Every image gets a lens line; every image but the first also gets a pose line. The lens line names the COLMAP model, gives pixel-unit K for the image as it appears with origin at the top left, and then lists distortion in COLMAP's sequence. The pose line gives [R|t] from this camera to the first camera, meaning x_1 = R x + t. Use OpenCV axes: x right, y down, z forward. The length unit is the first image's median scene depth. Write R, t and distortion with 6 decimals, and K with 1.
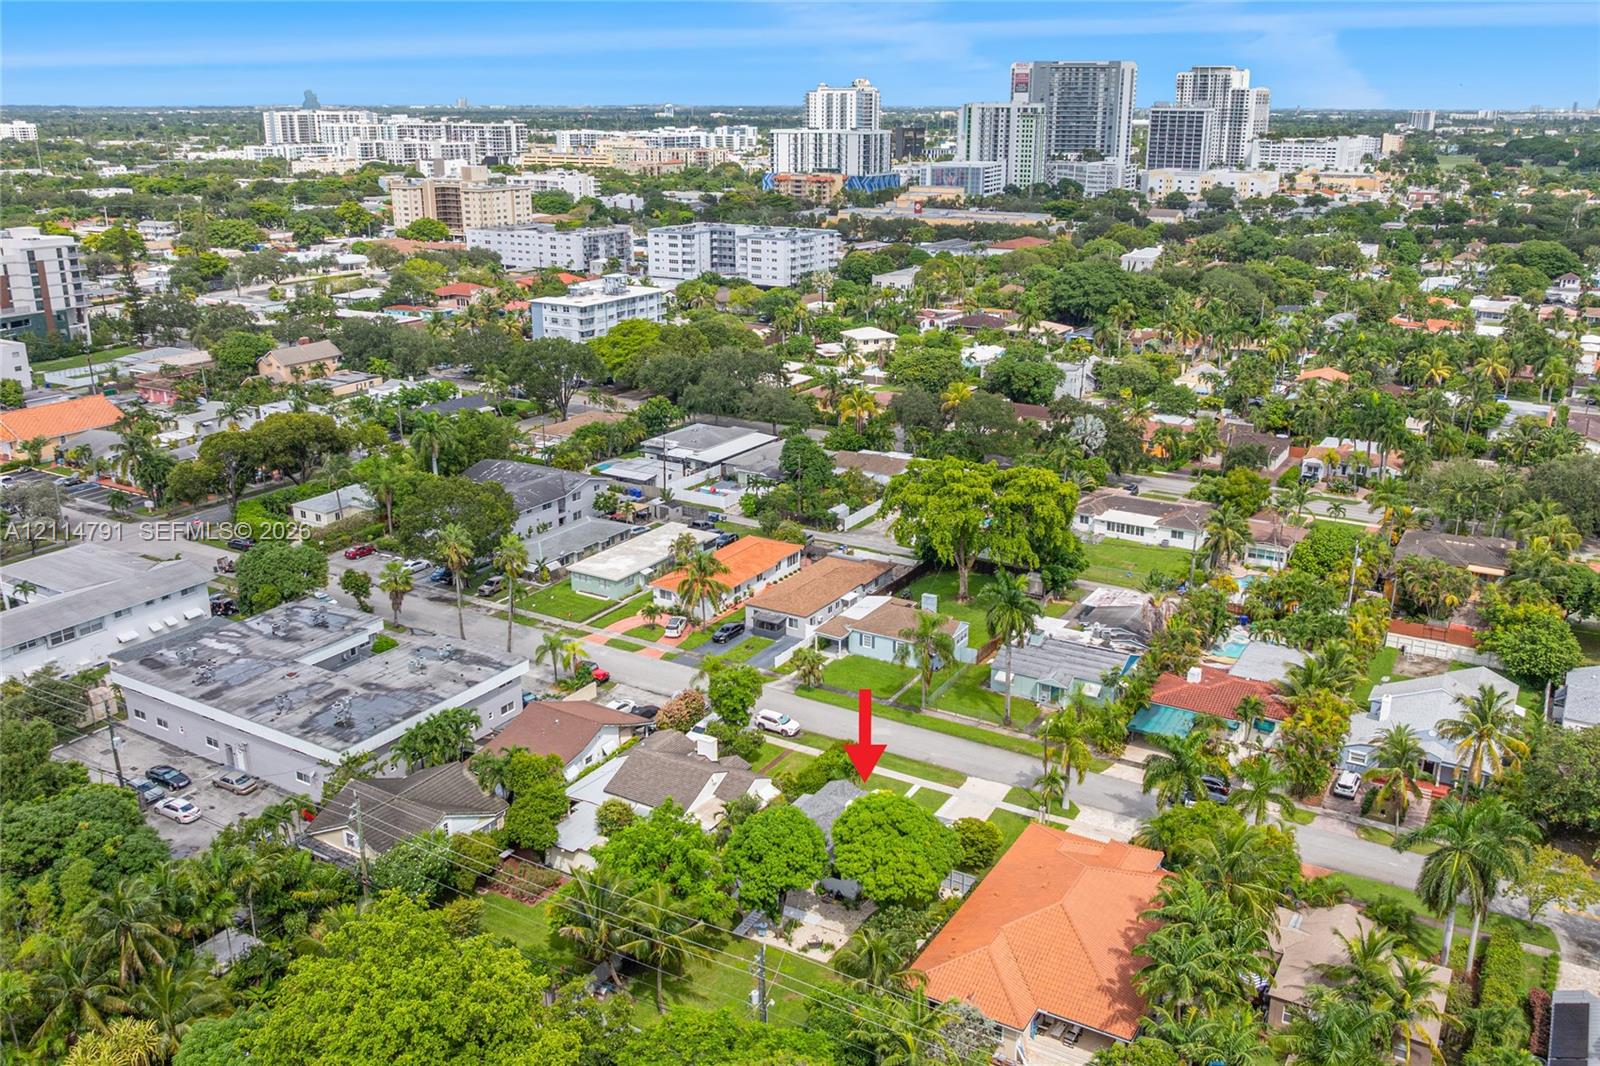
lens RADIAL K [[1302.2, 0, 800.0], [0, 1302.2, 533.0], [0, 0, 1]] dist [0.000334, 0.000199]
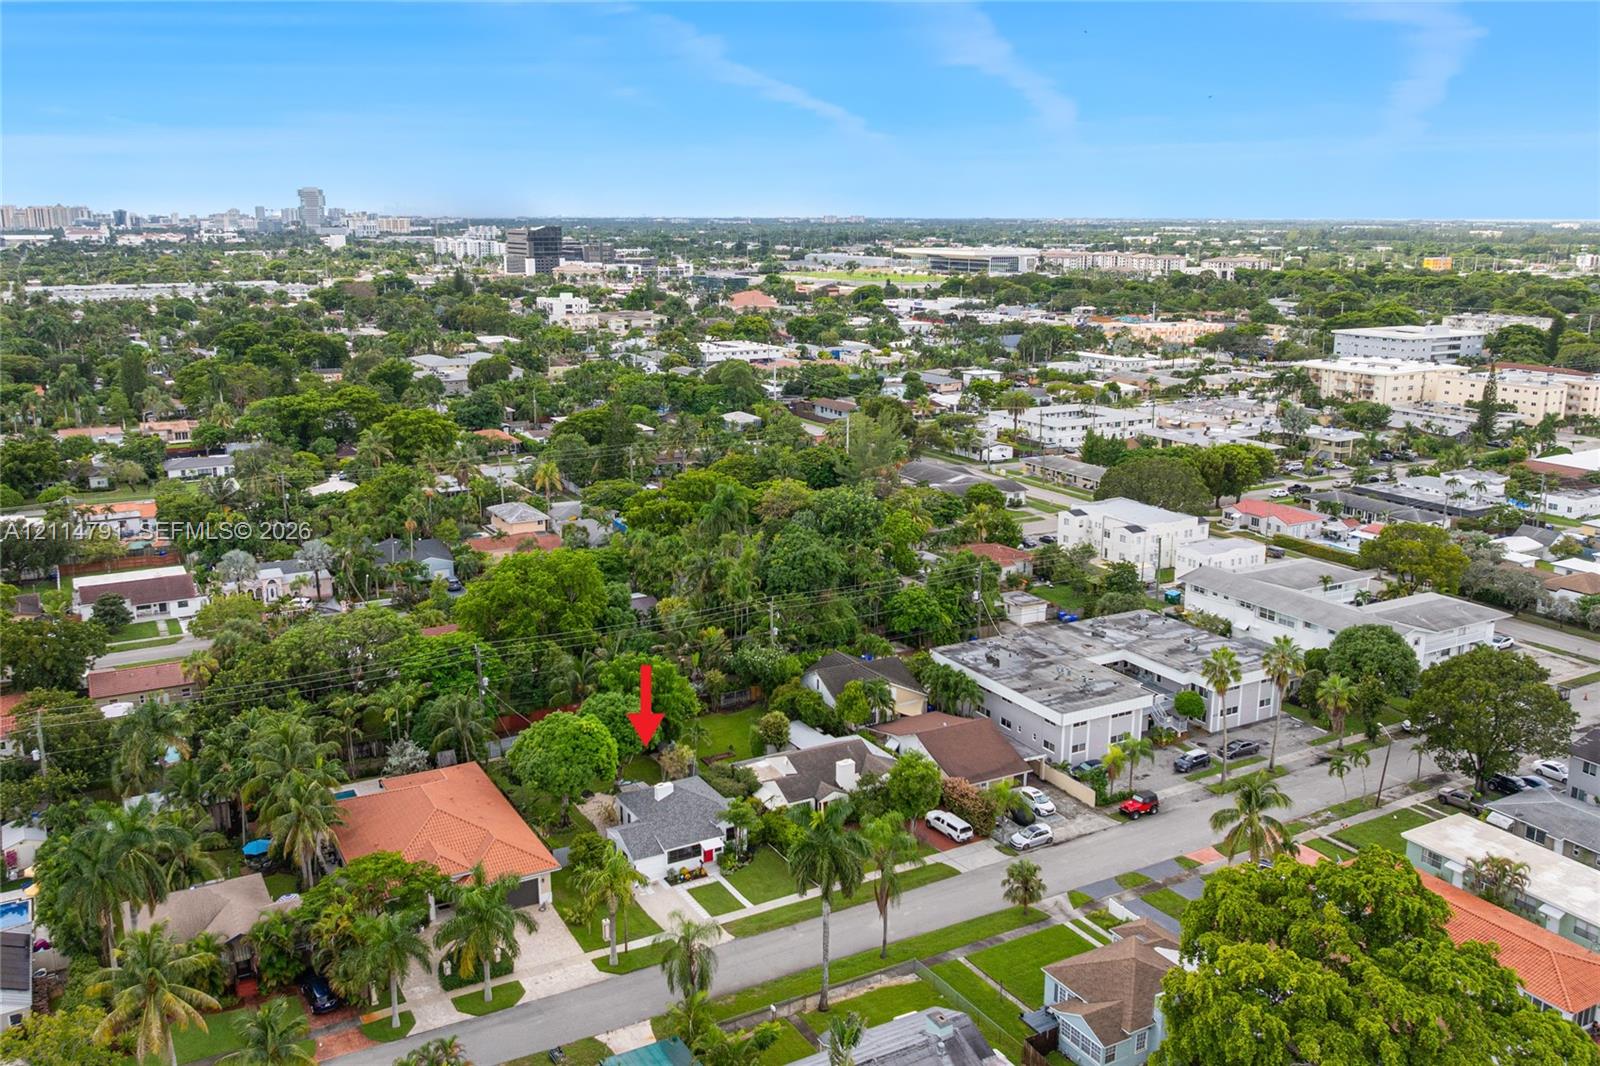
lens RADIAL K [[1302.2, 0, 800.0], [0, 1302.2, 533.0], [0, 0, 1]] dist [0.000334, 0.000199]
pose [[-0.491745, 0.196460, -0.848287, 0.736865], [-0.275140, 0.889241, 0.365441, -0.348750], [0.826126, 0.413102, -0.383226, 1.196470]]
